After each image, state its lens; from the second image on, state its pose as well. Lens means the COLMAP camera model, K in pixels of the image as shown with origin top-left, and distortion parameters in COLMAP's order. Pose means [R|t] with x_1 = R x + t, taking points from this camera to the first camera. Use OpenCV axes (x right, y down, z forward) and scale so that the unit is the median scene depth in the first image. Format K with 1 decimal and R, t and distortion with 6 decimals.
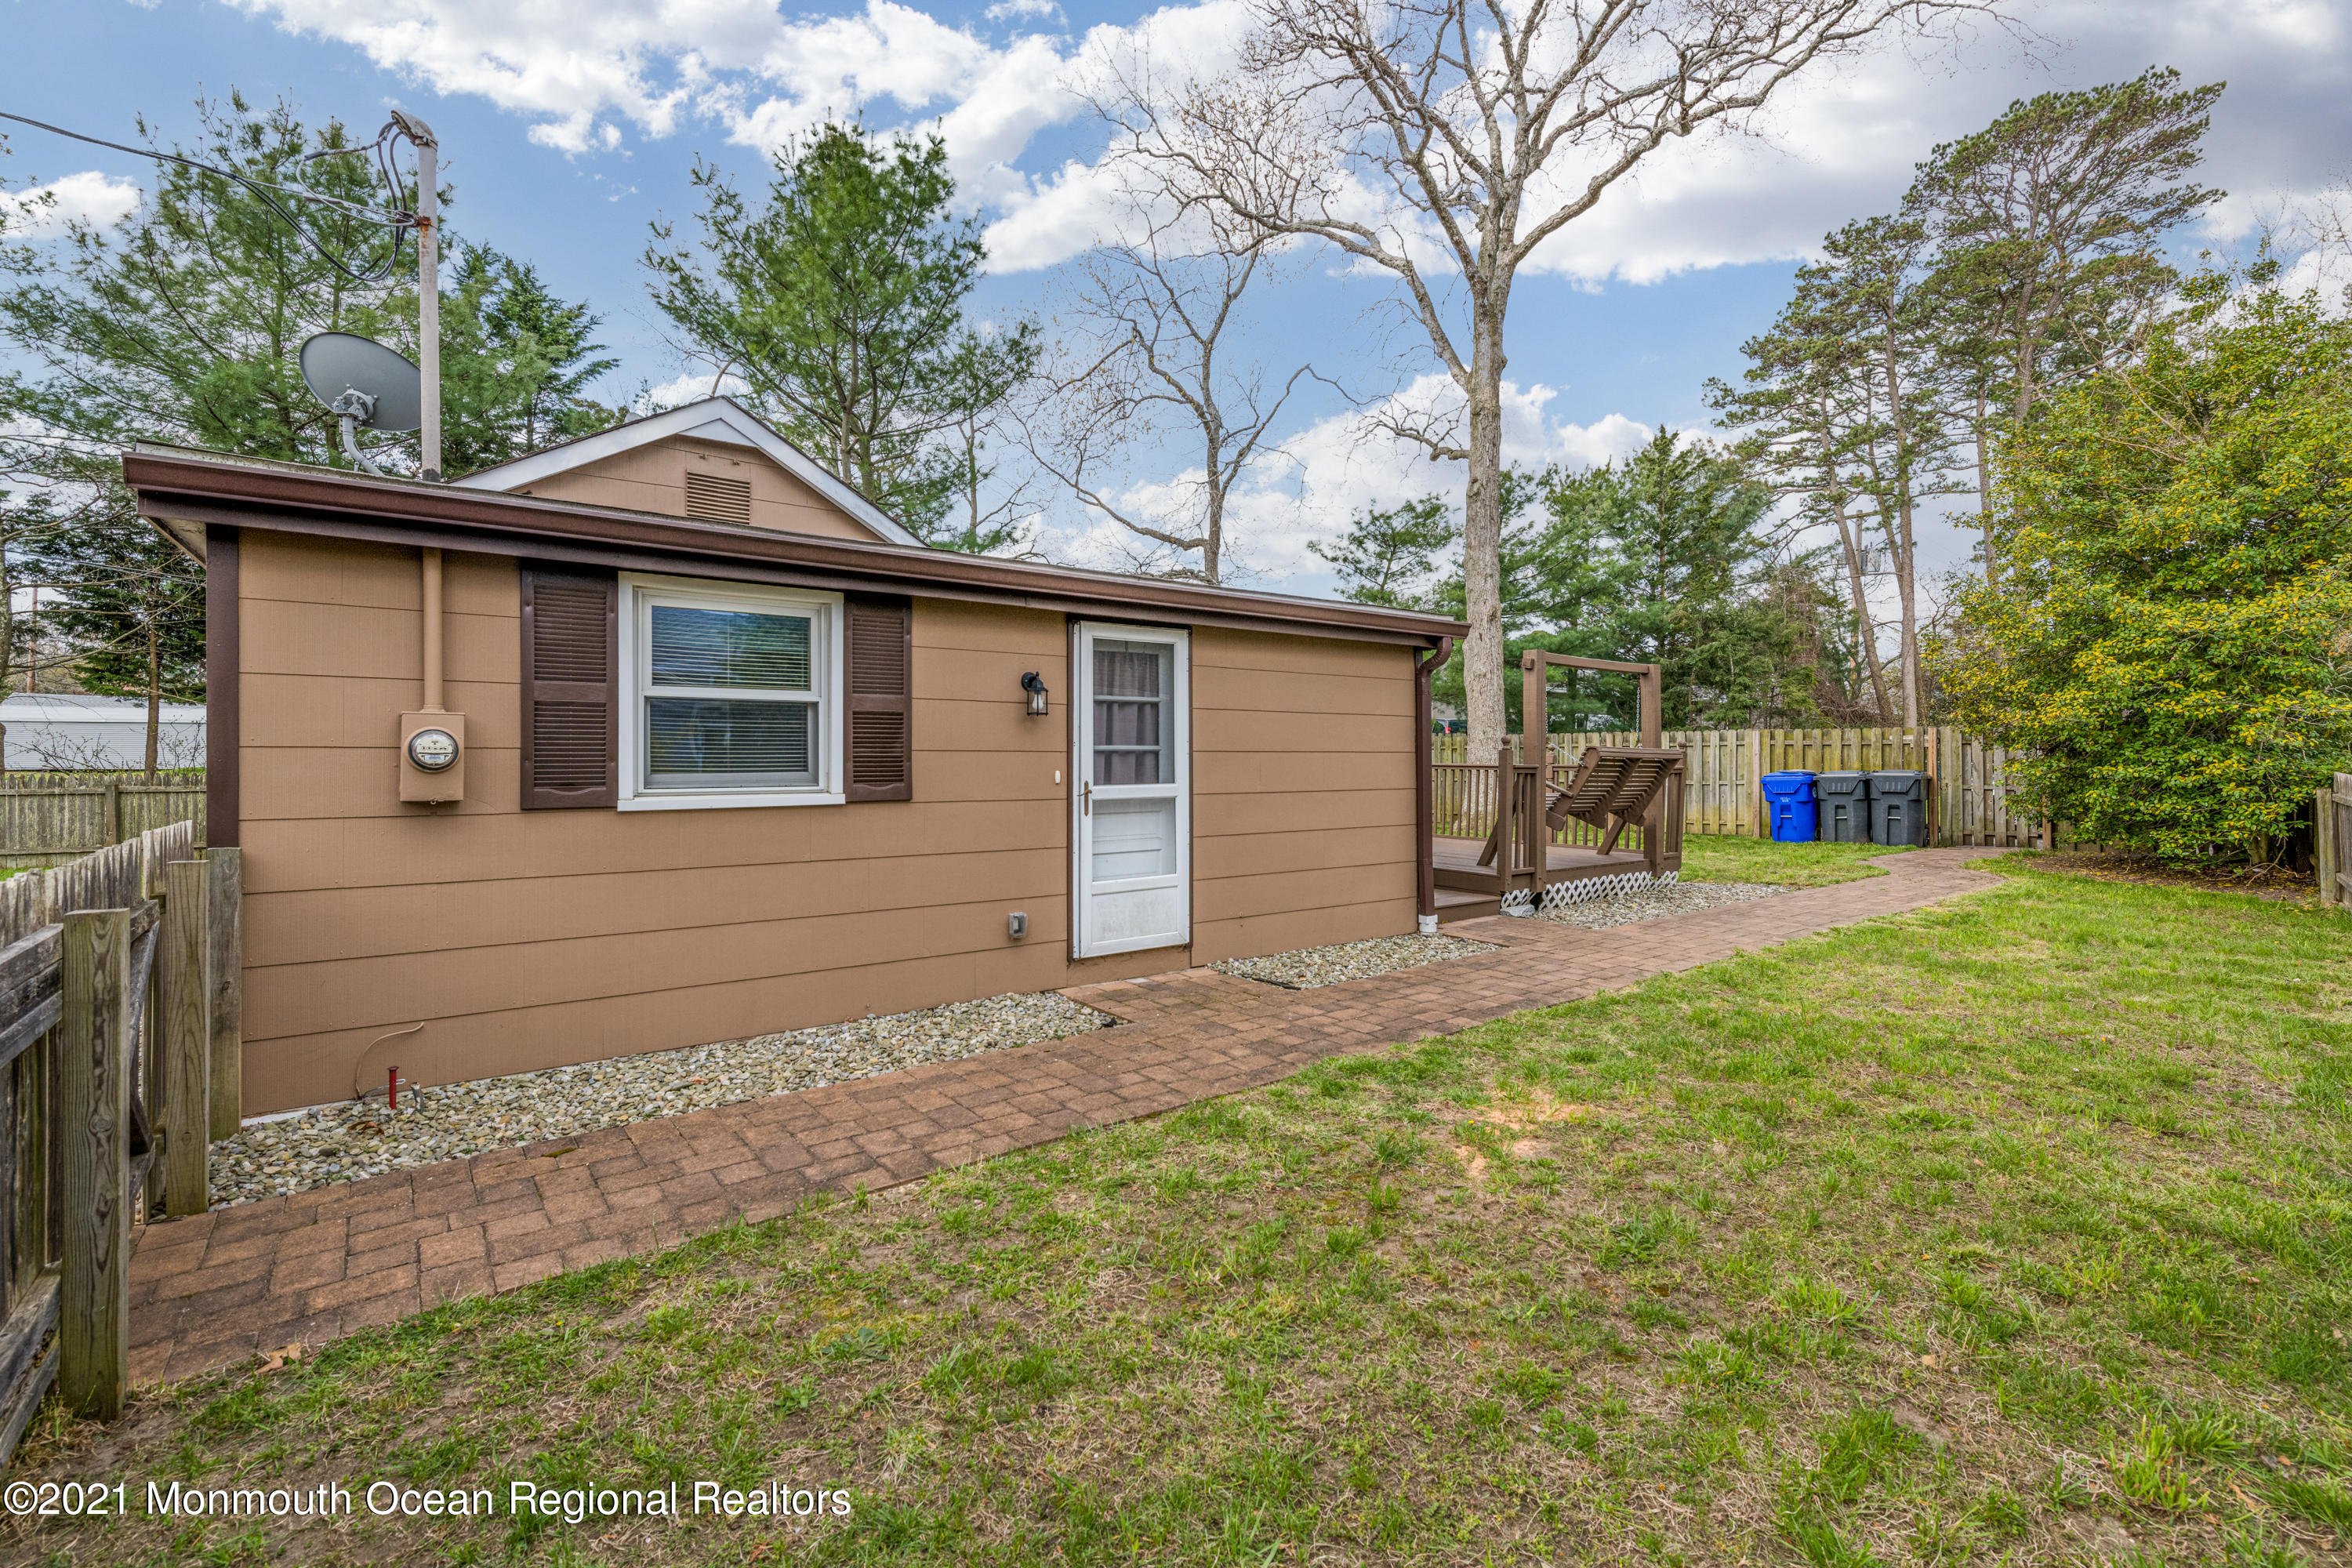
lens RADIAL K [[1034.5, 0, 1169.6], [0, 1034.5, 751.2], [0, 0, 1]] dist [-0.002430, 0.000208]
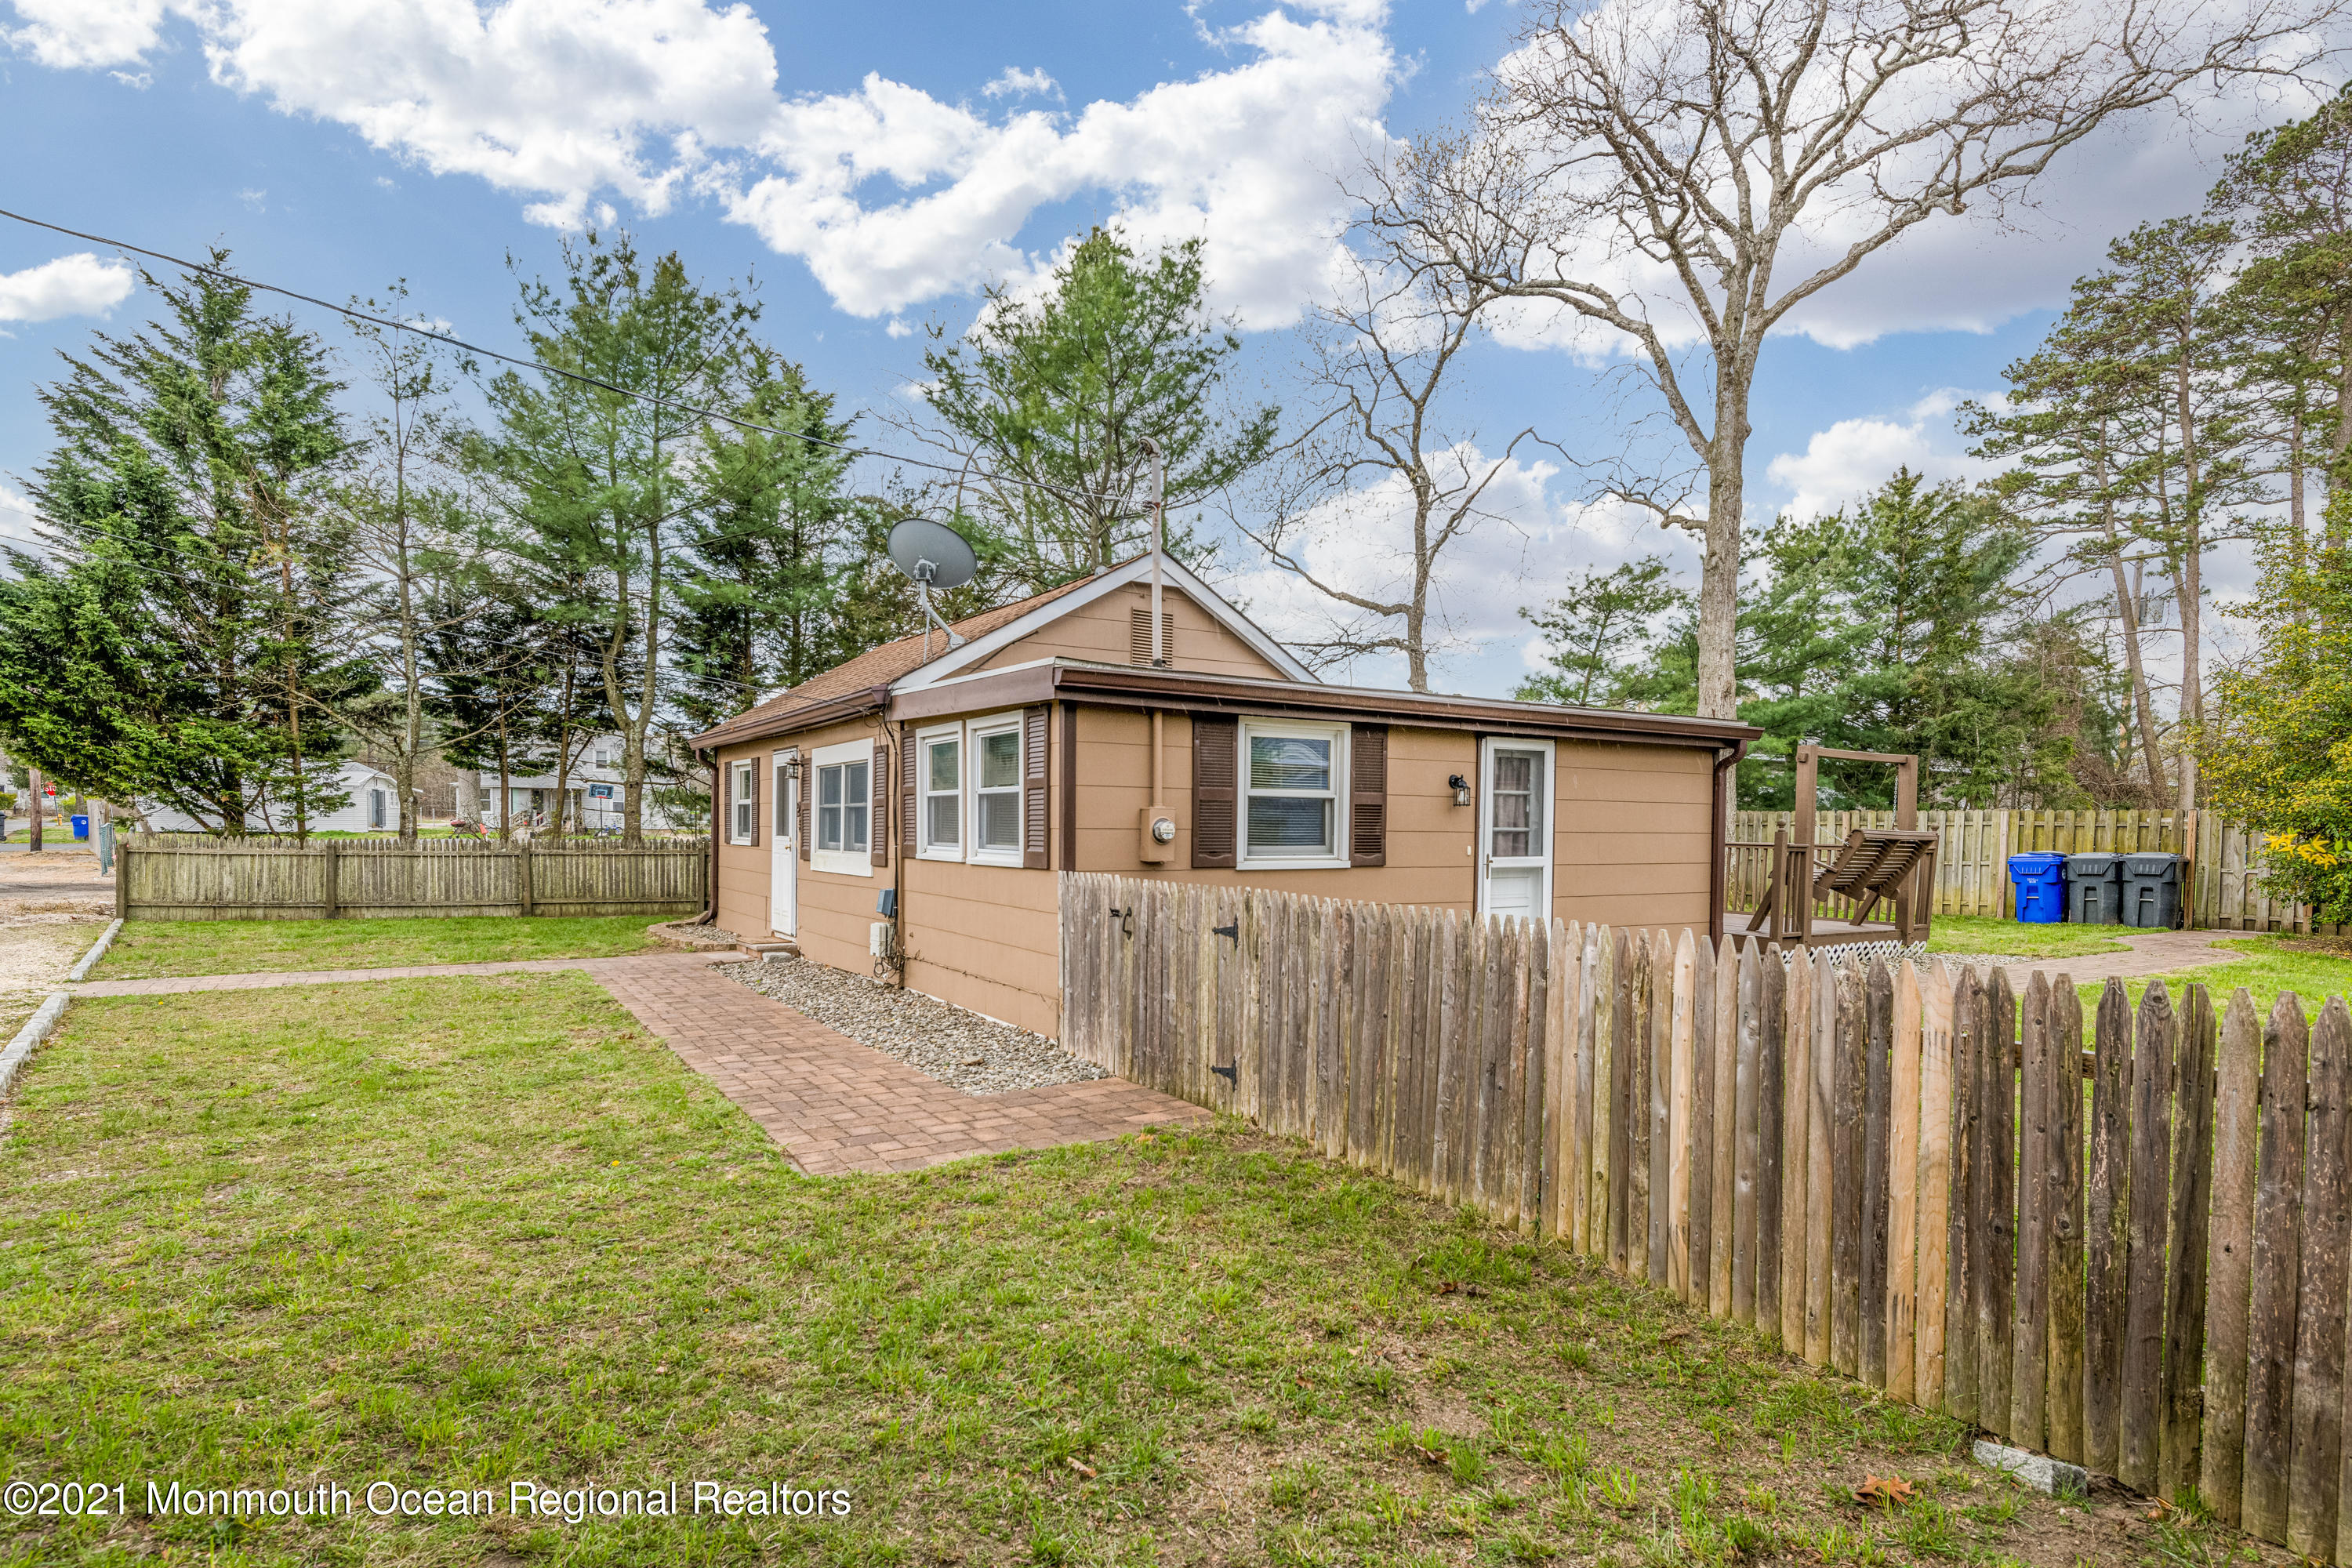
lens RADIAL K [[1187.8, 0, 1176.5], [0, 1187.8, 878.5], [0, 0, 1]] dist [0.003616, -0.002849]
pose [[0.996038, 0.013582, -0.087886, -0.103297], [-0.009262, 0.998737, 0.049378, -0.003600], [0.088446, -0.048369, 0.994906, -0.175685]]
